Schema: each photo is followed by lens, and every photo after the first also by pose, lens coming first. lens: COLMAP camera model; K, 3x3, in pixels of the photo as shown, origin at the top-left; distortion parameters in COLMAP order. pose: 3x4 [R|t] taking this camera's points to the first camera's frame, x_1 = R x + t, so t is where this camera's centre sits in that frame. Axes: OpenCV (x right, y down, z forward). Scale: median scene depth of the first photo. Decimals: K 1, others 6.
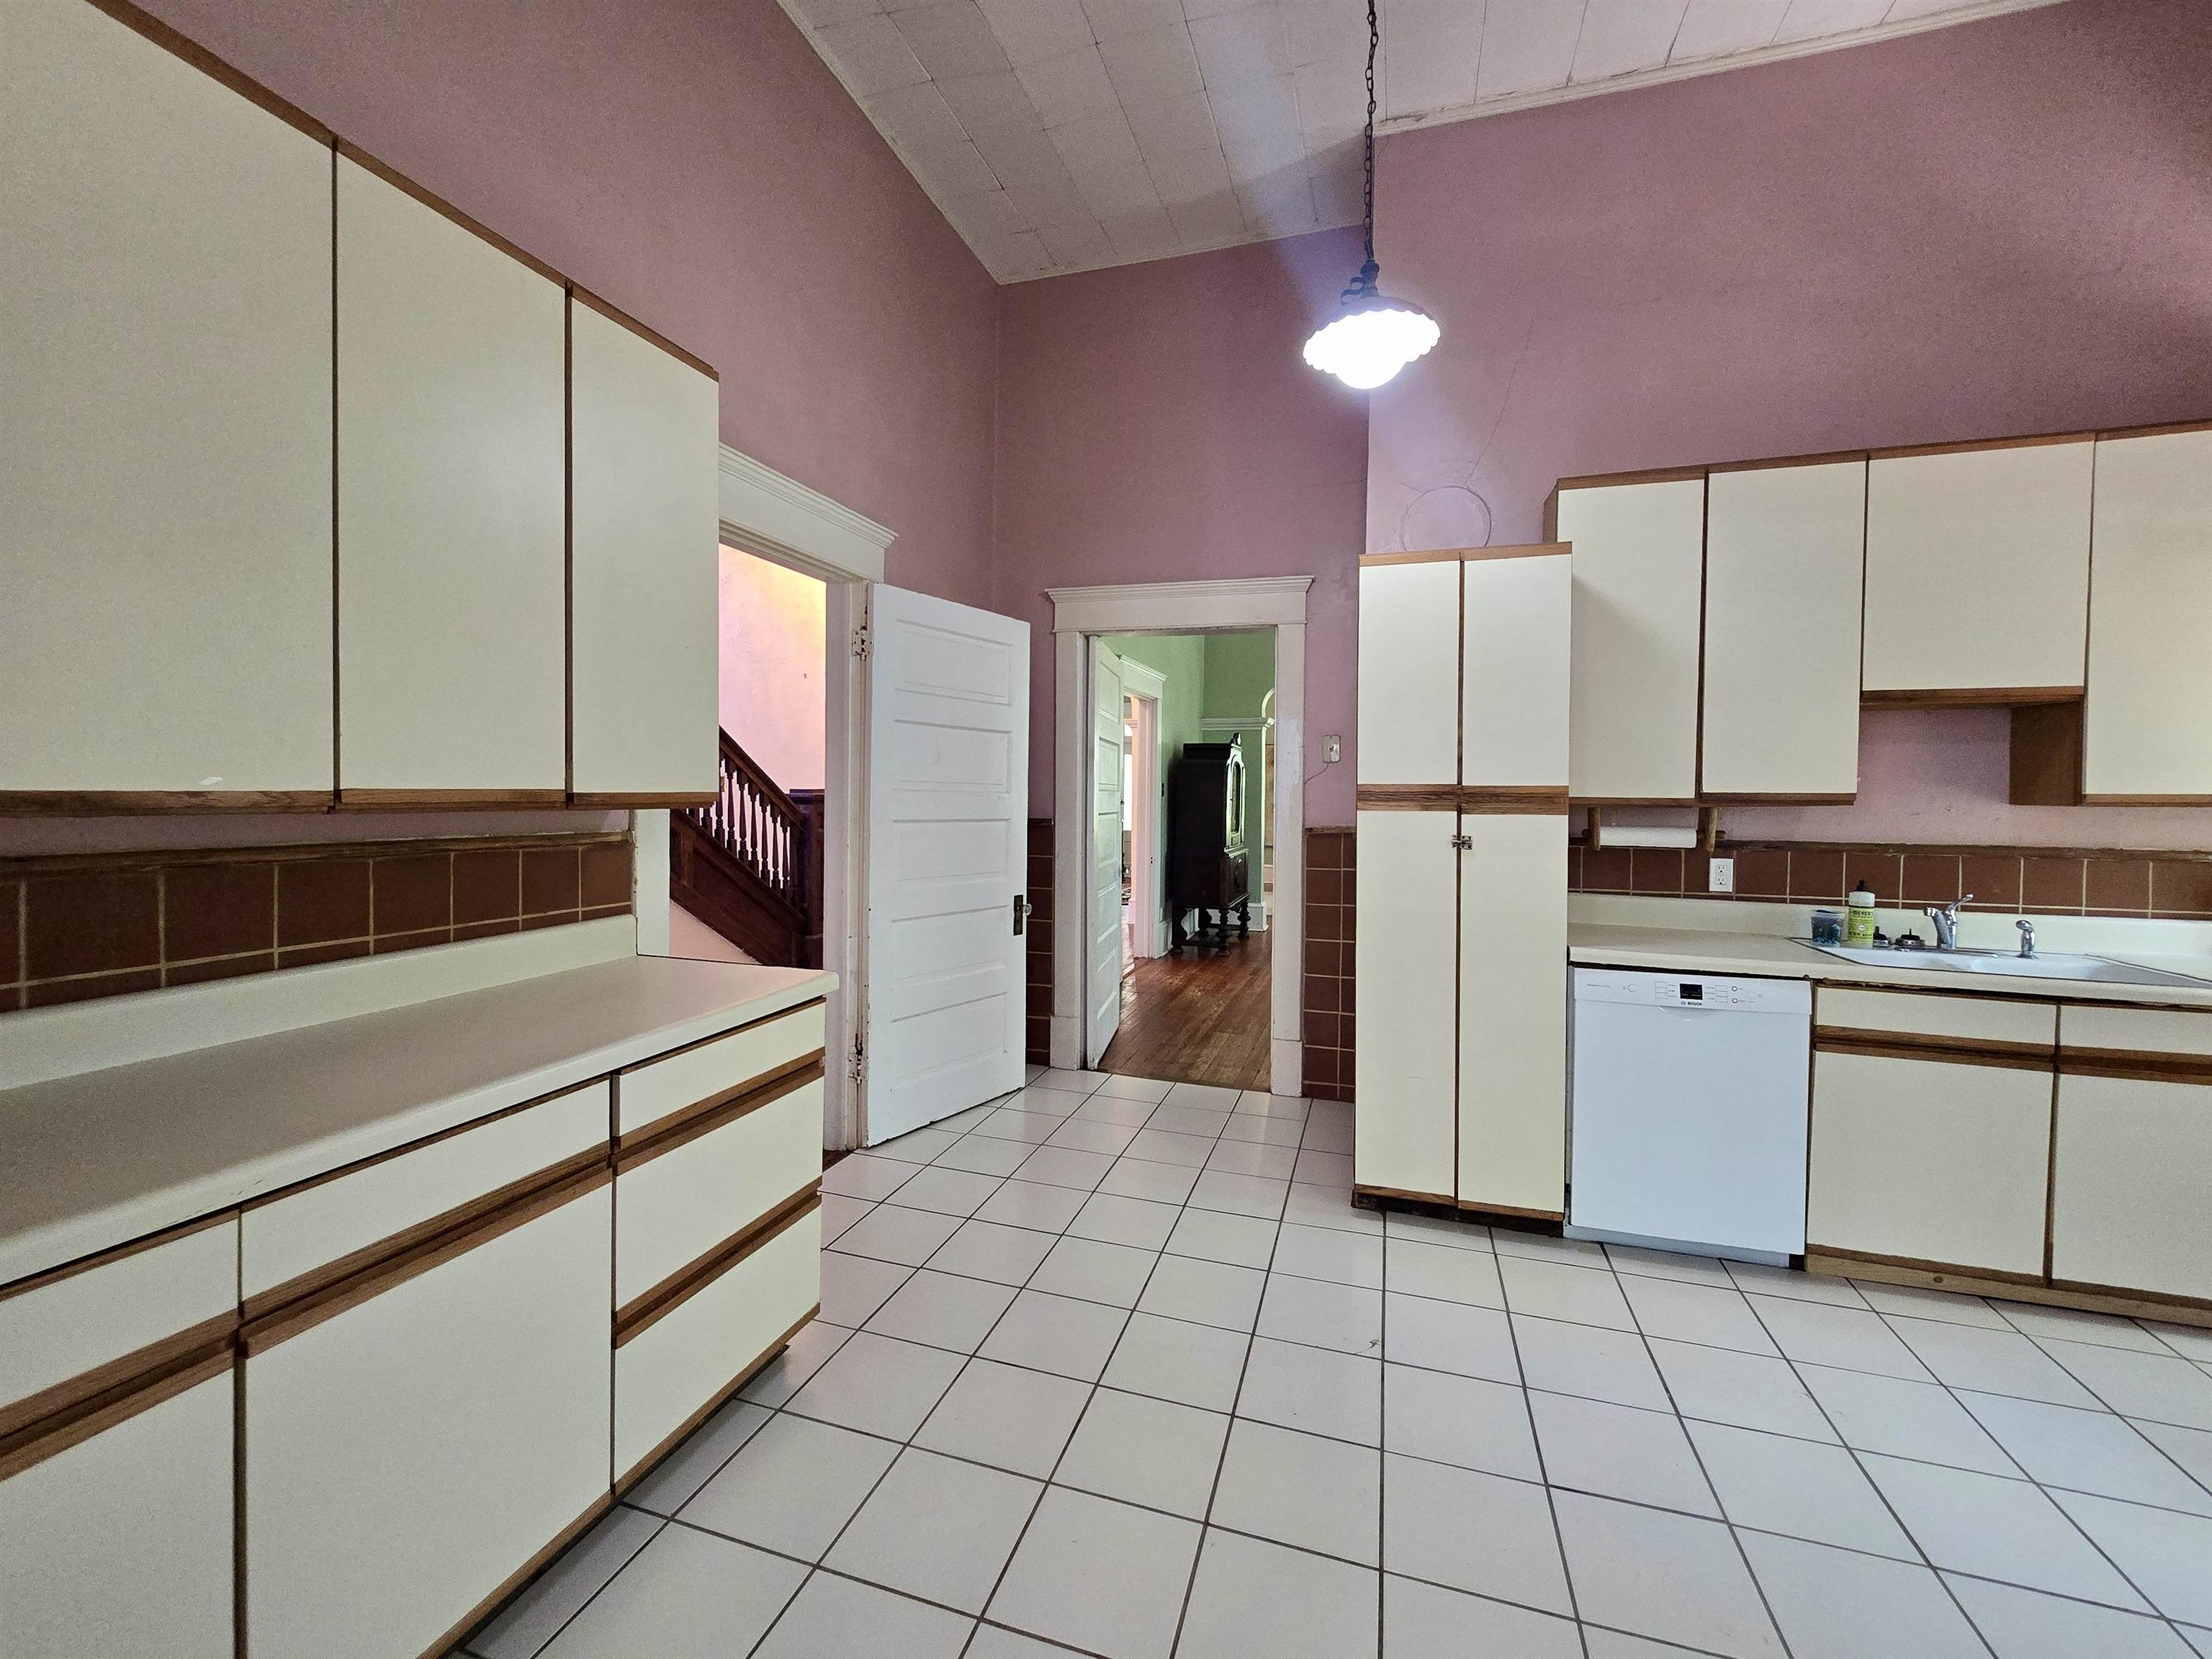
lens RADIAL K [[906.7, 0, 1103.6], [0, 906.7, 815.9], [0, 0, 1]] dist [-0.003394, 0.000450]
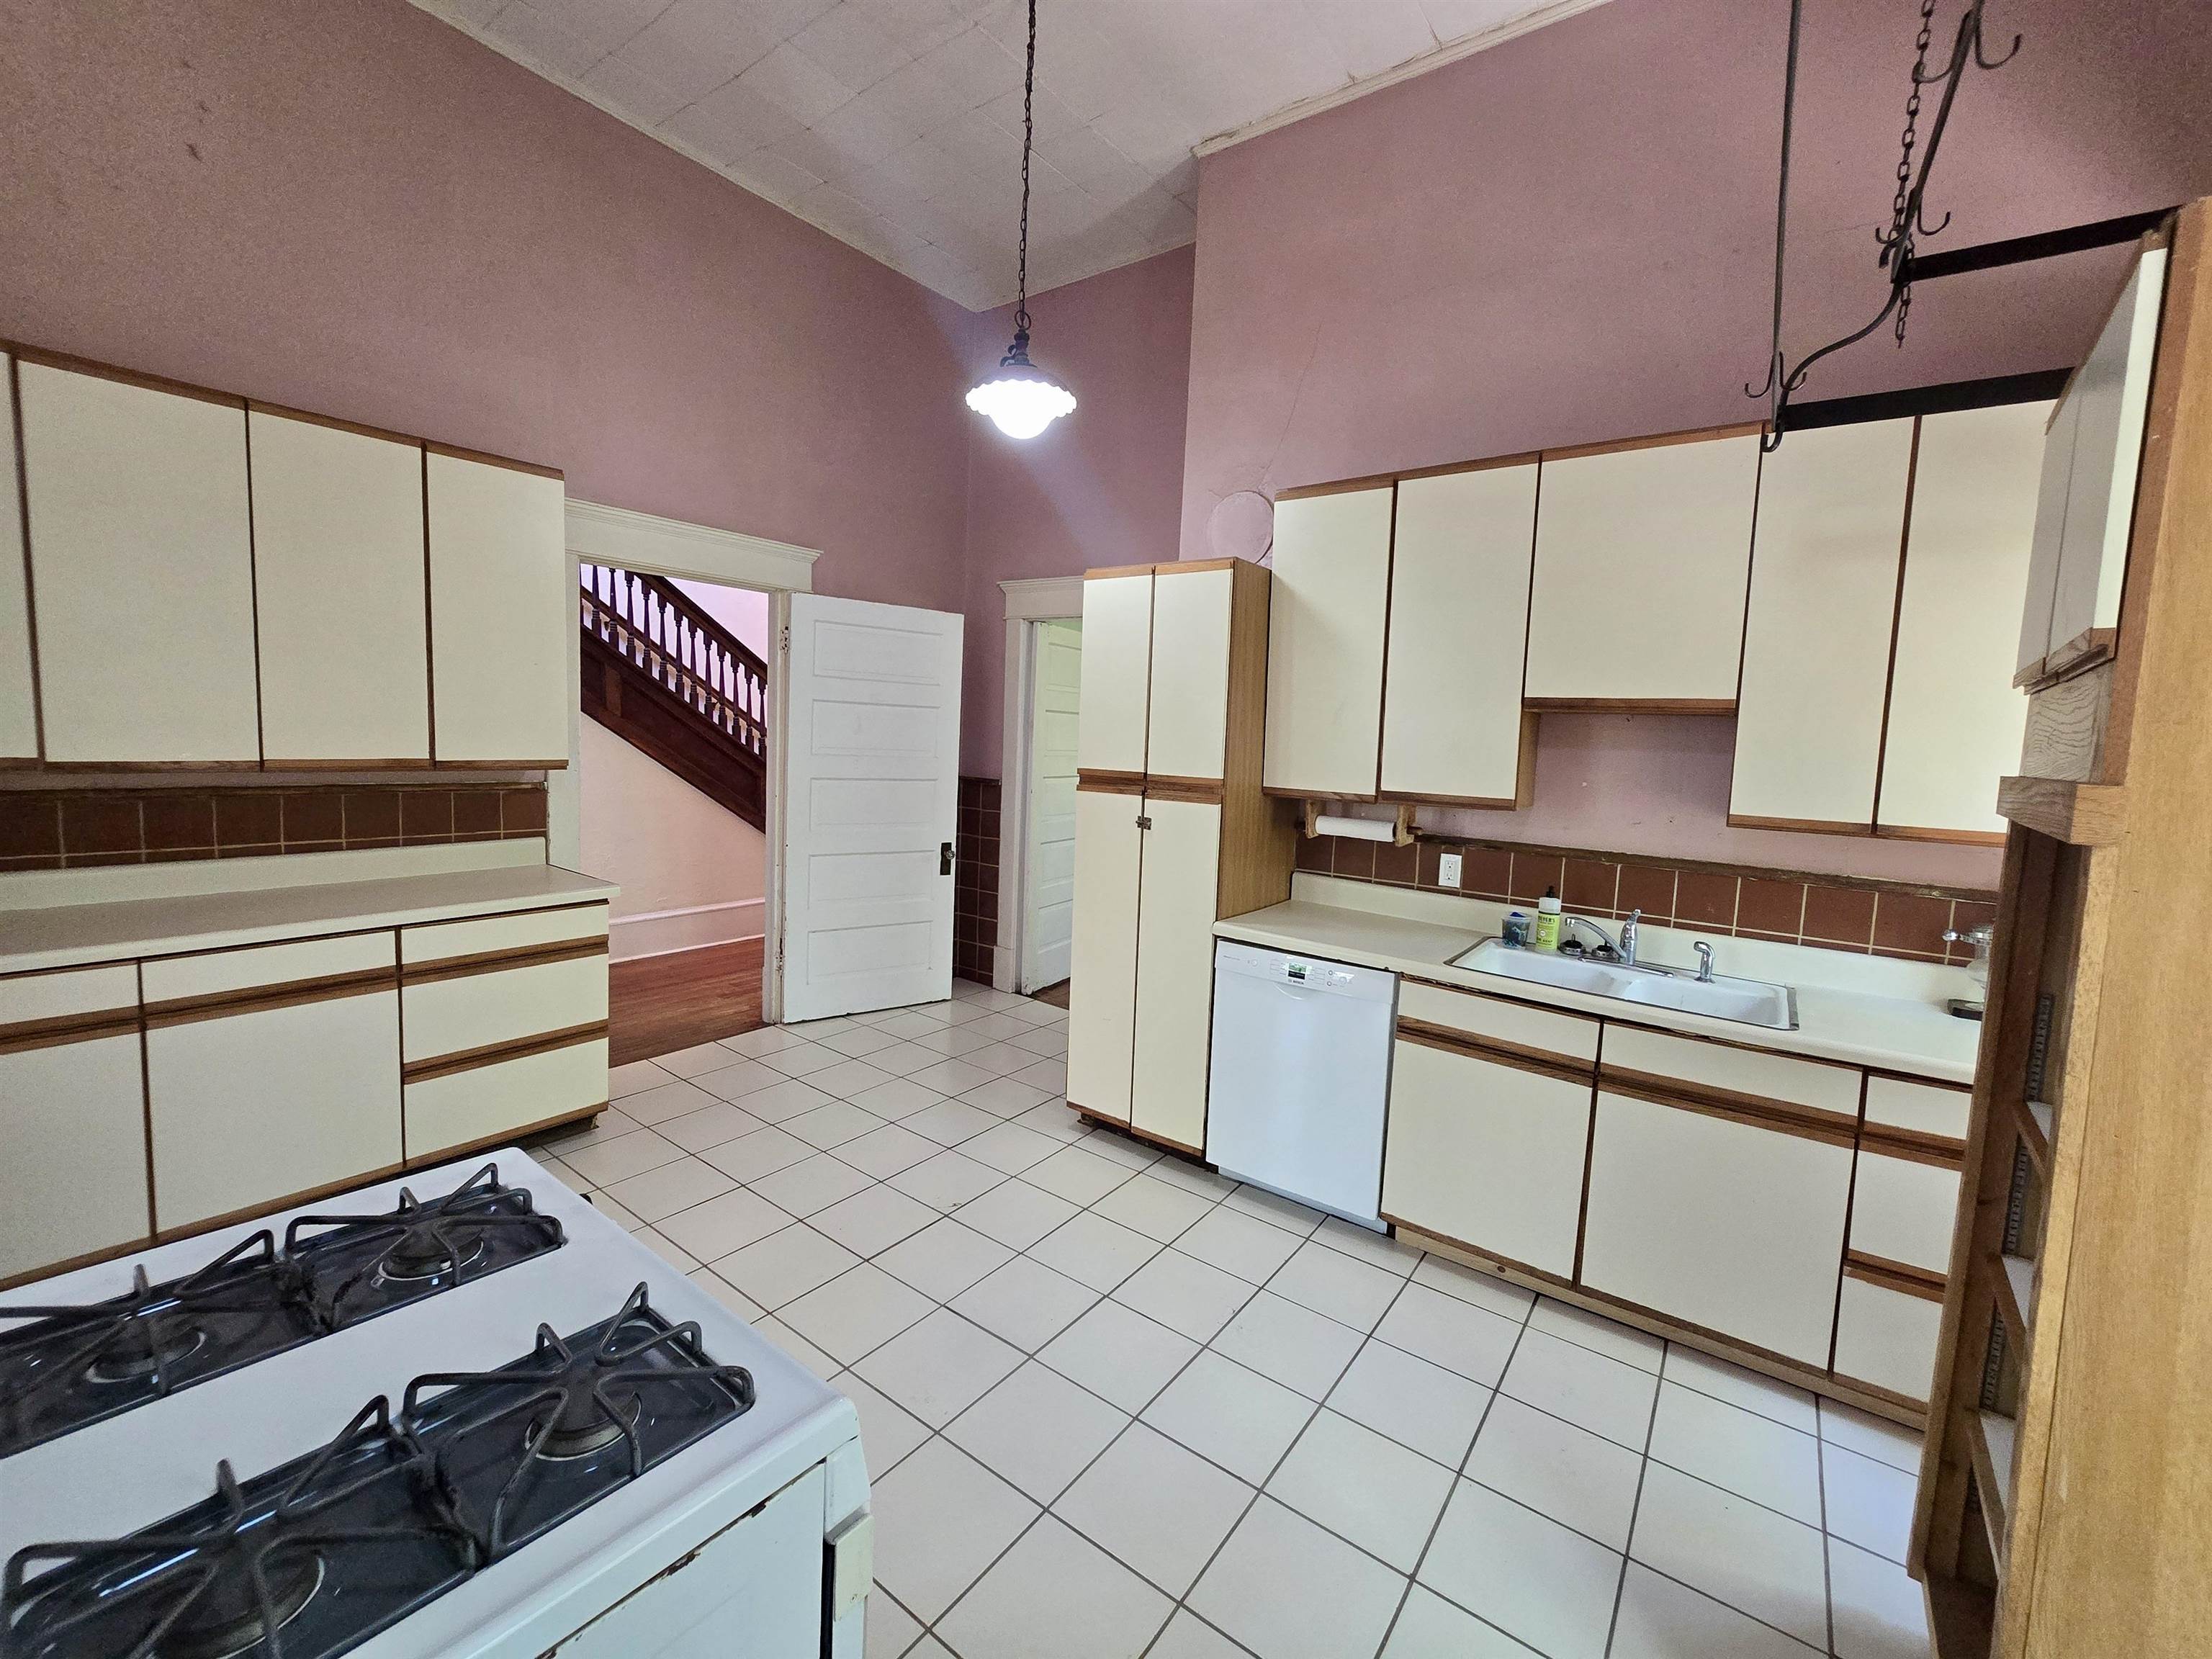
lens RADIAL K [[906.7, 0, 1105.4], [0, 906.7, 815.6], [0, 0, 1]] dist [-0.003394, 0.000450]
pose [[0.944637, 0.060098, -0.322566, 0.721132], [-0.040110, 0.996861, 0.068265, -0.057046], [0.325656, -0.051547, 0.944082, -0.101651]]
